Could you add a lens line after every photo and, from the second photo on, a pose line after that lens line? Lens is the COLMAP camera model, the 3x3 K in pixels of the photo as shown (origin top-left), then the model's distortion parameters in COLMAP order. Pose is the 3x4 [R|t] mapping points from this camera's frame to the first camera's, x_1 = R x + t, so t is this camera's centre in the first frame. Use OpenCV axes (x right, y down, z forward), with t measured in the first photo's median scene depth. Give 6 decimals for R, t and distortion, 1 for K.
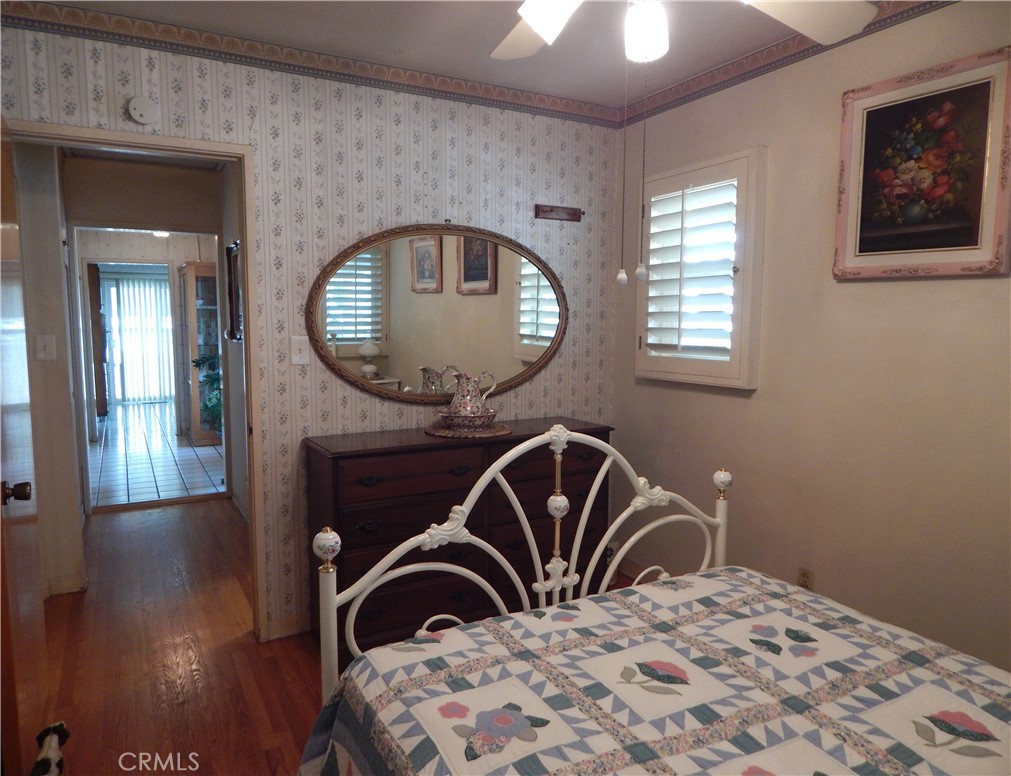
lens RADIAL K [[690.9, 0, 502.4], [0, 690.9, 393.2], [0, 0, 1]] dist [-0.012123, -0.005226]
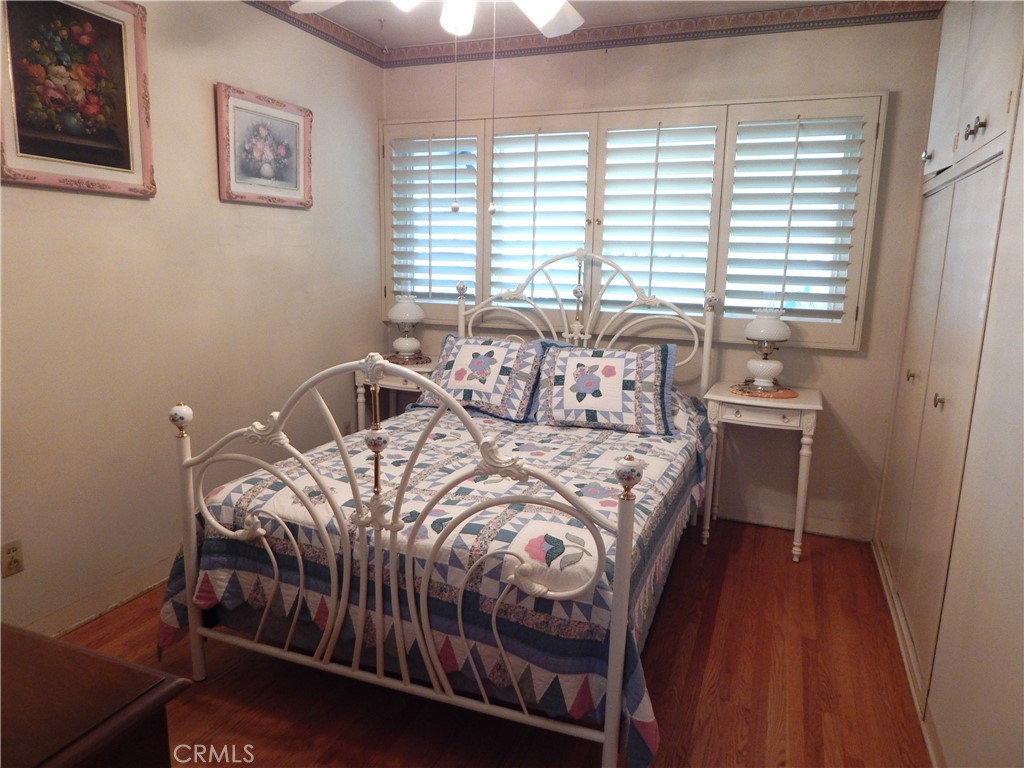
lens RADIAL K [[677.9, 0, 511.2], [0, 677.9, 378.7], [0, 0, 1]] dist [-0.011481, -0.002538]
pose [[-0.627199, -0.176708, 0.758548, -0.610572], [0.042349, 0.964745, 0.259759, -0.132923], [-0.777707, 0.195044, -0.597603, 1.169138]]
